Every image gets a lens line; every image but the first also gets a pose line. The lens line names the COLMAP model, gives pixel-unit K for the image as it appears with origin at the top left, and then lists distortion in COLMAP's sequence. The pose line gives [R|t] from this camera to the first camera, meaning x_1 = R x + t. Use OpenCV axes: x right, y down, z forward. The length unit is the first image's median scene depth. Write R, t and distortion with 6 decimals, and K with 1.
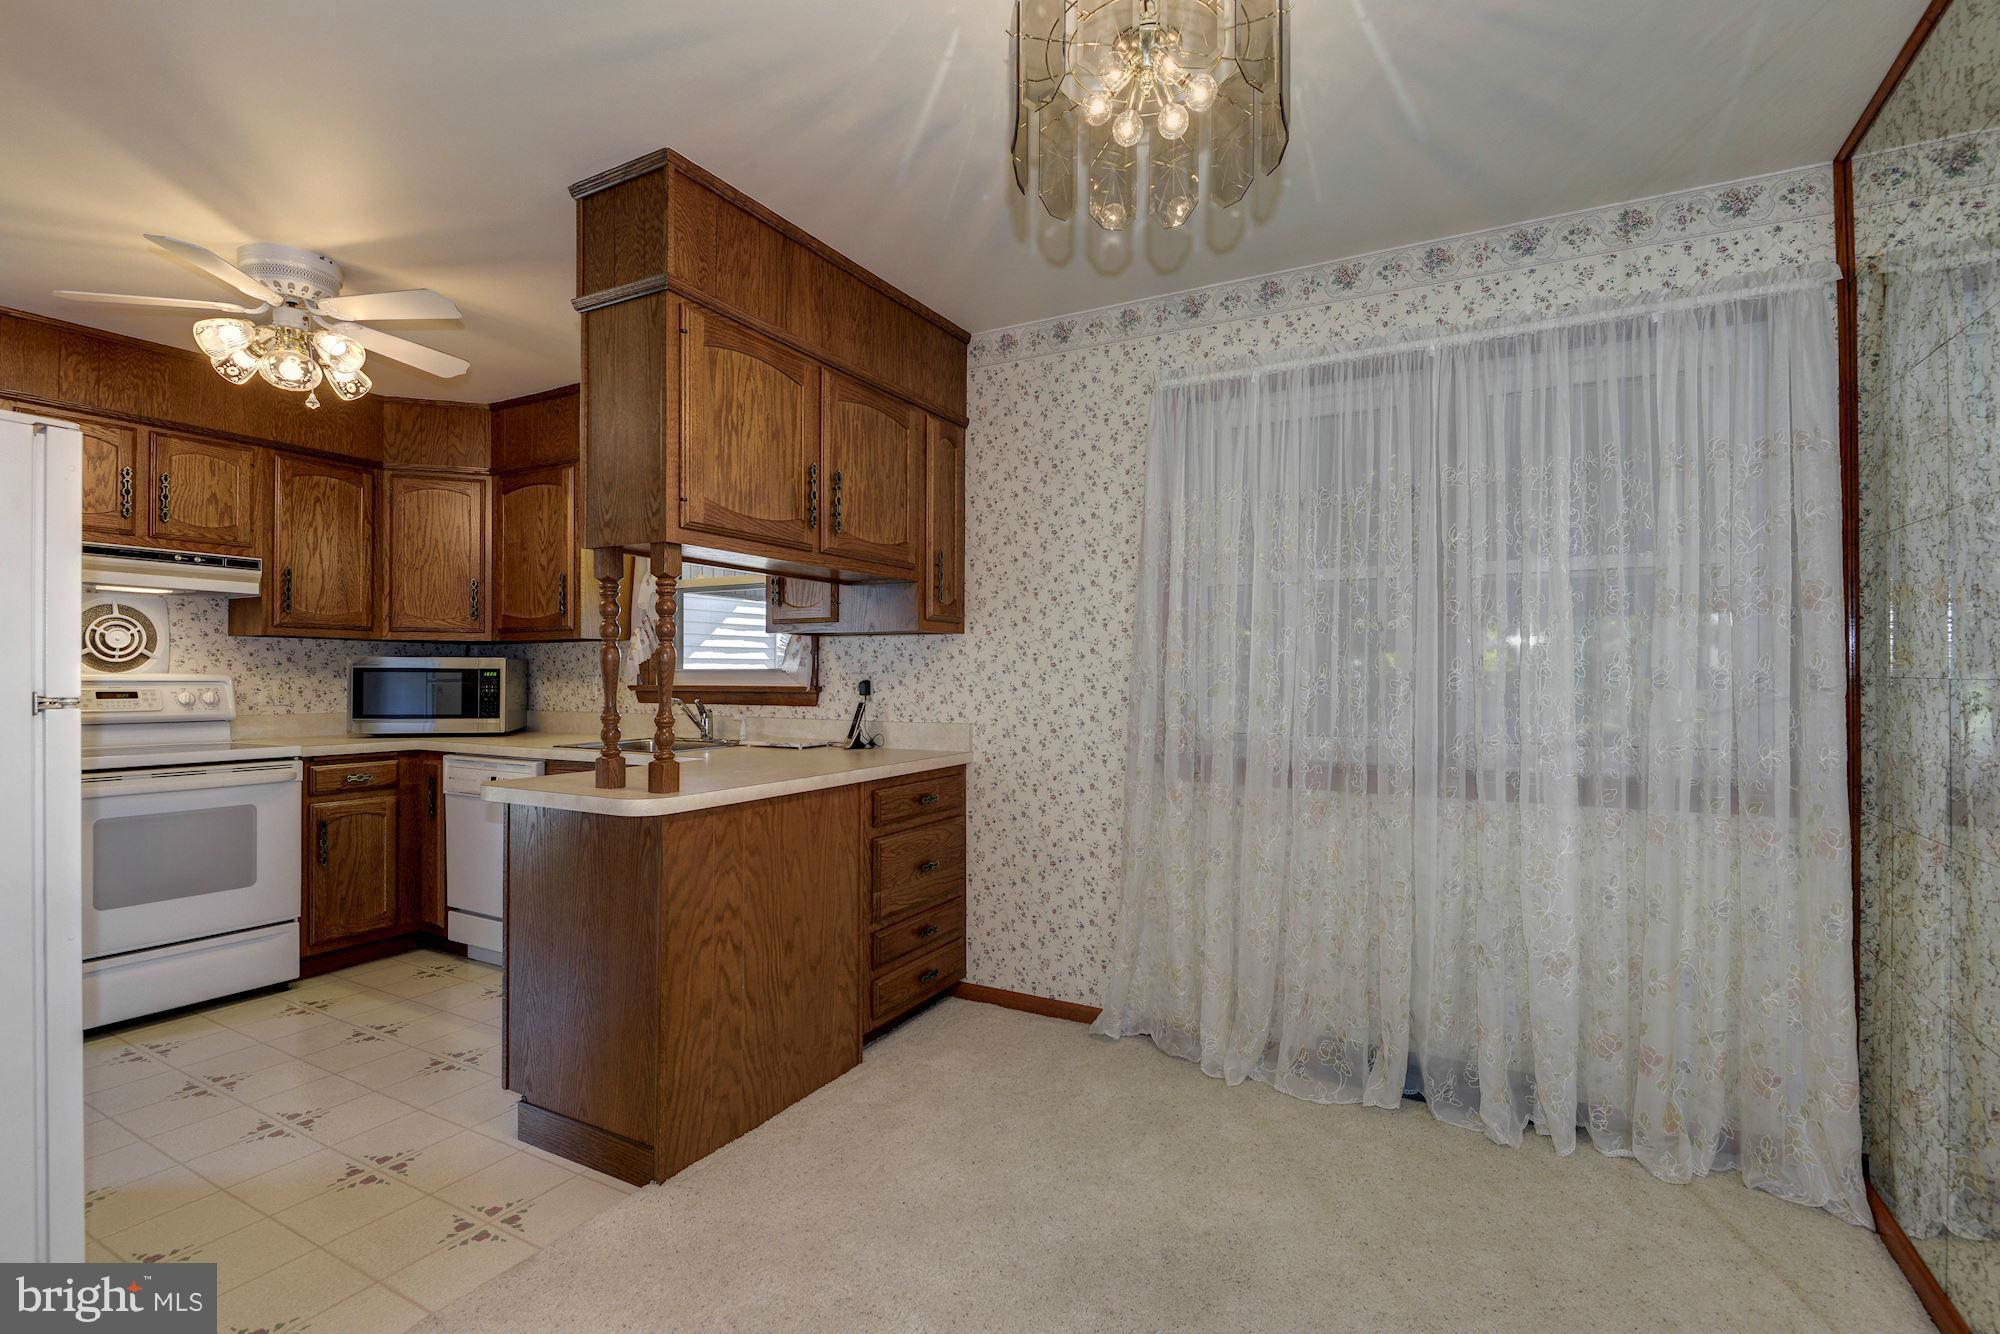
lens RADIAL K [[908.0, 0, 1000.0], [0, 908.0, 667.0], [0, 0, 1]] dist [0.001356, -0.008380]
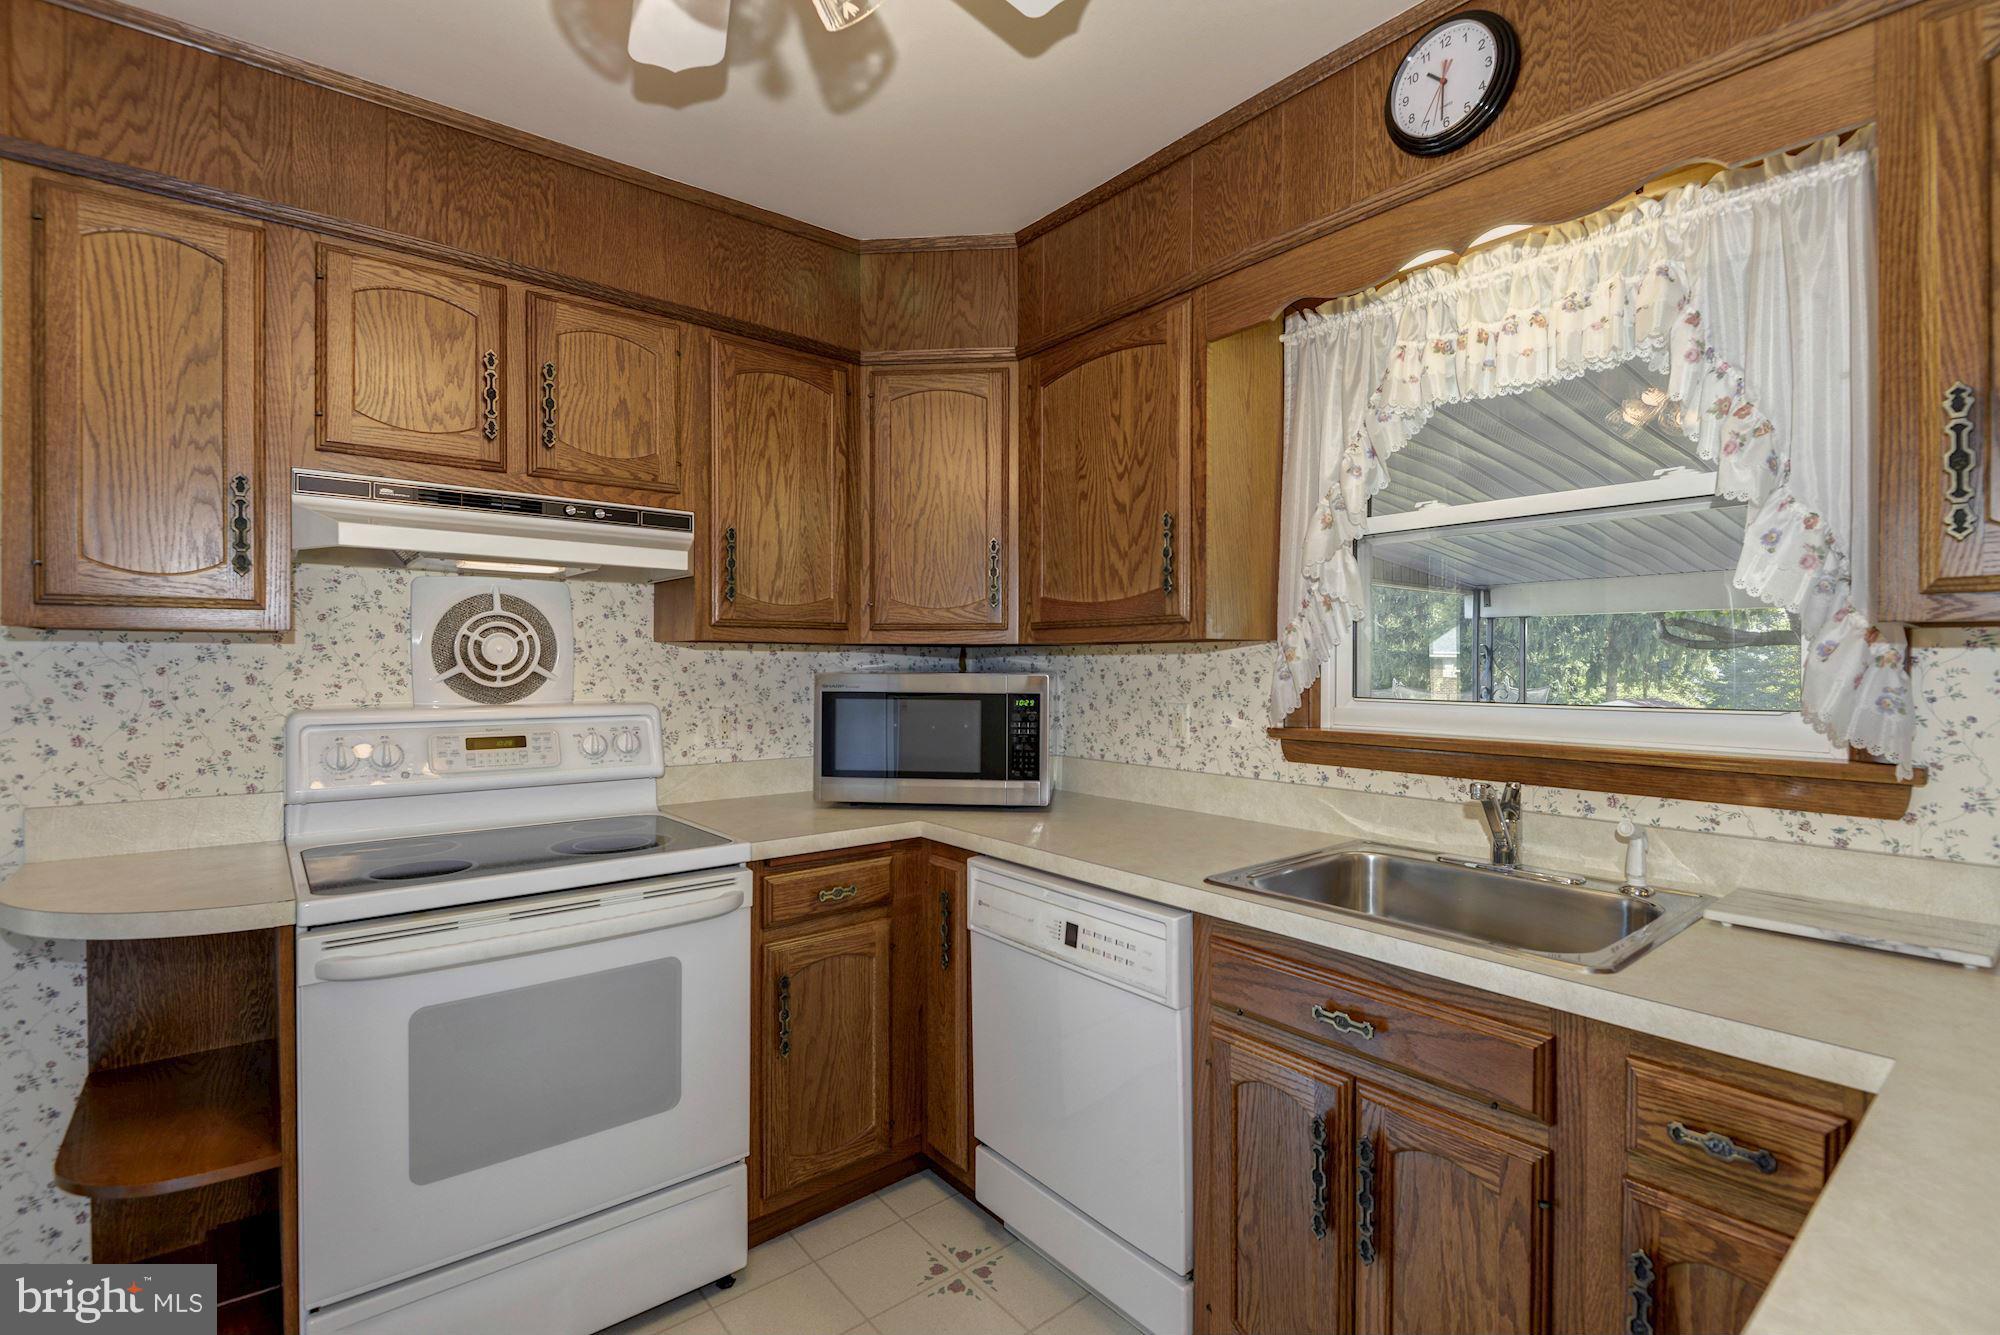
lens RADIAL K [[910.9, 0, 1000.0], [0, 910.9, 667.5], [0, 0, 1]] dist [0.035934, -0.029316]
pose [[0.922644, 0.001344, -0.385651, -0.391878], [0.003106, 0.999936, 0.010916, -0.023065], [0.385641, -0.011270, 0.922580, 0.513937]]
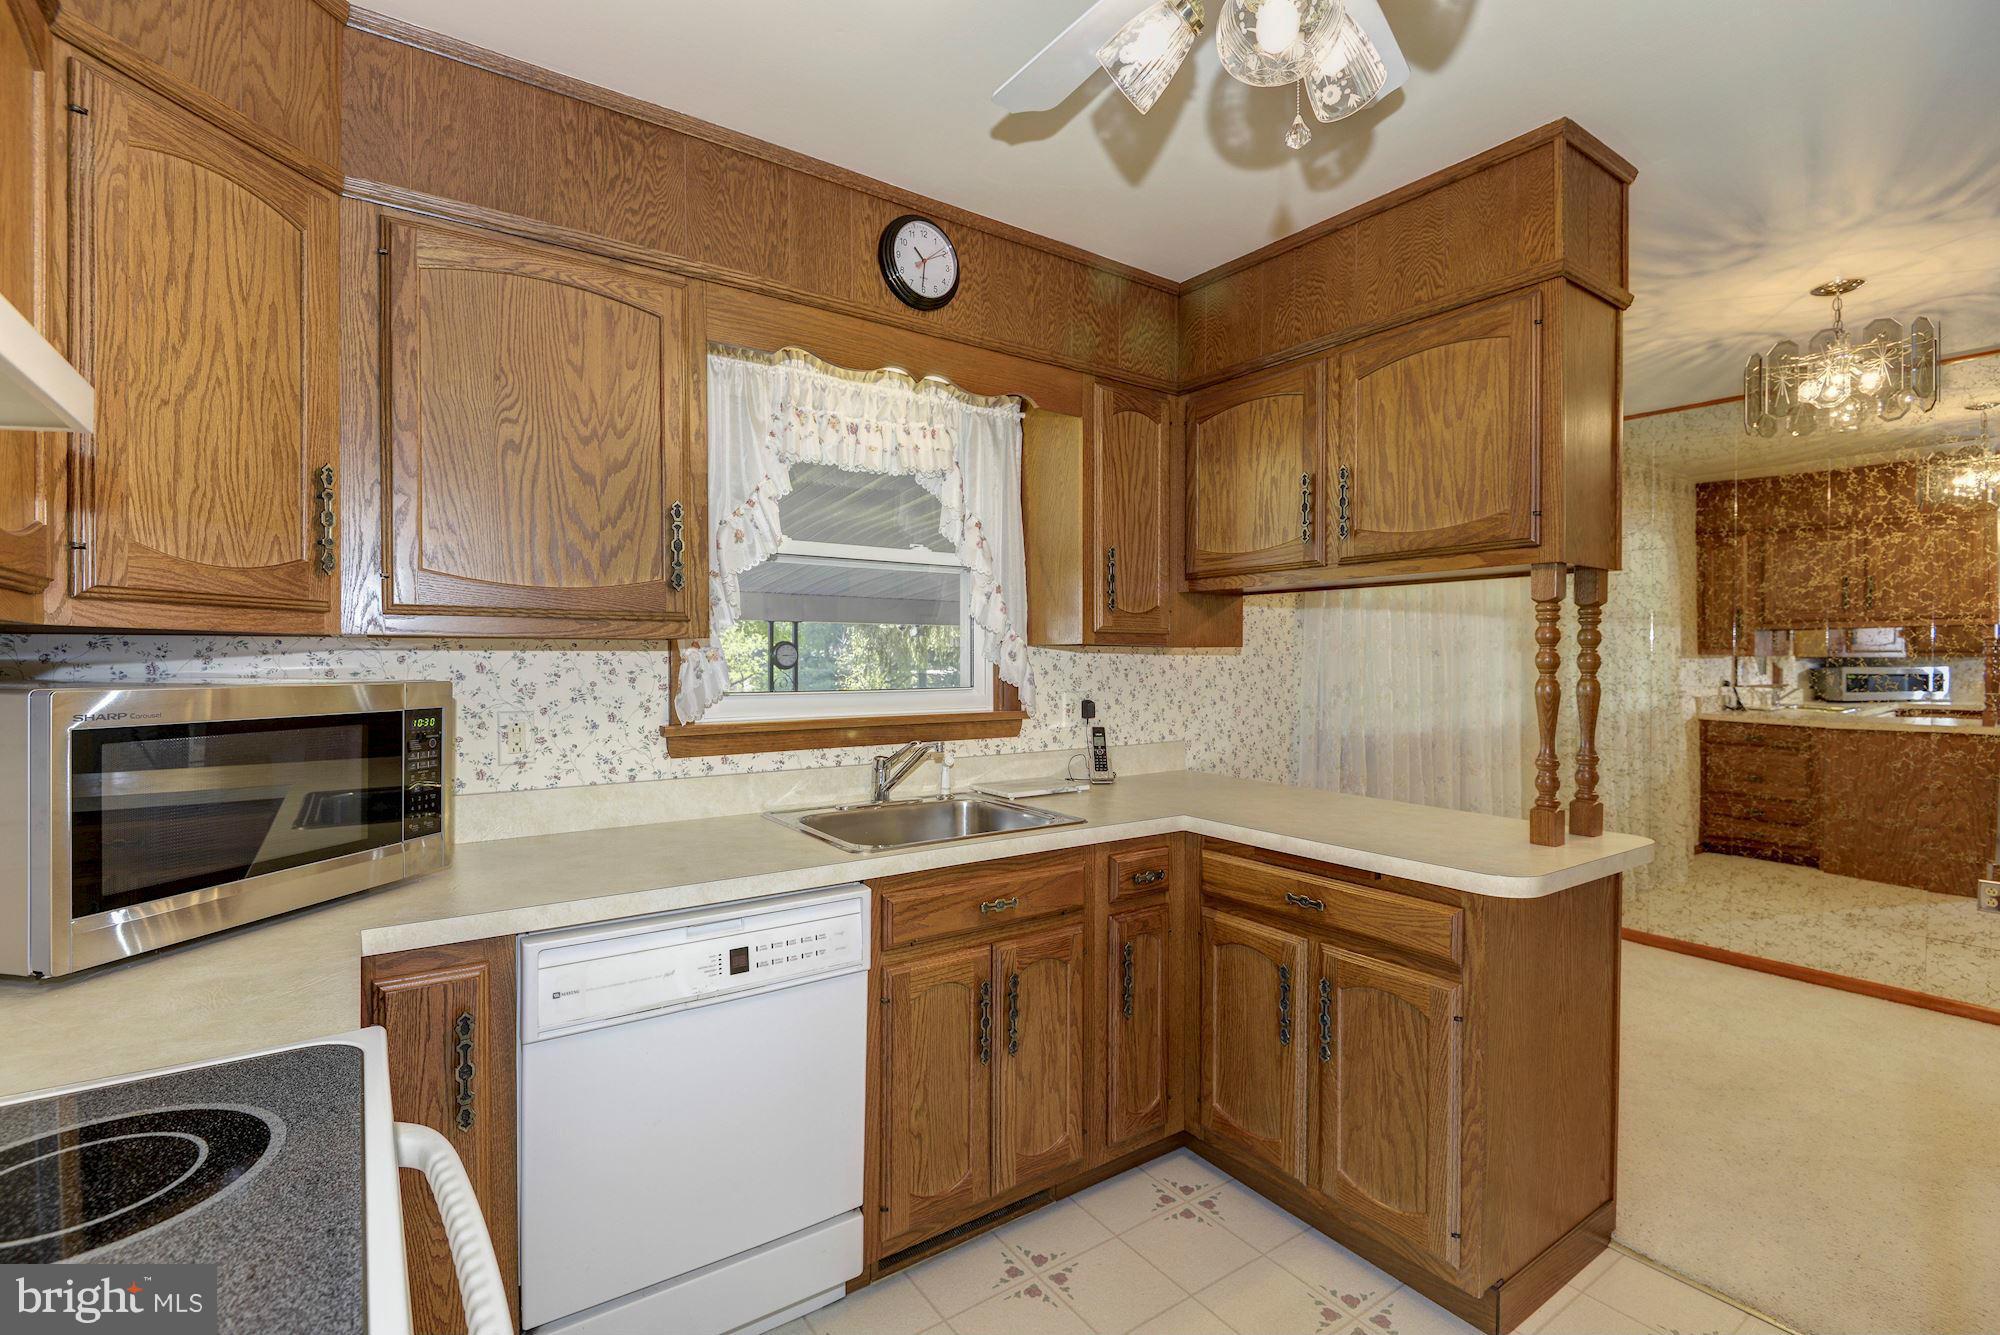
lens RADIAL K [[910.9, 0, 1000.0], [0, 910.9, 667.5], [0, 0, 1]] dist [0.035934, -0.029316]
pose [[0.445279, -0.012077, 0.895310, -0.889533], [-0.009171, 0.999795, 0.018048, -0.028289], [-0.895345, -0.016247, 0.445077, 0.664996]]
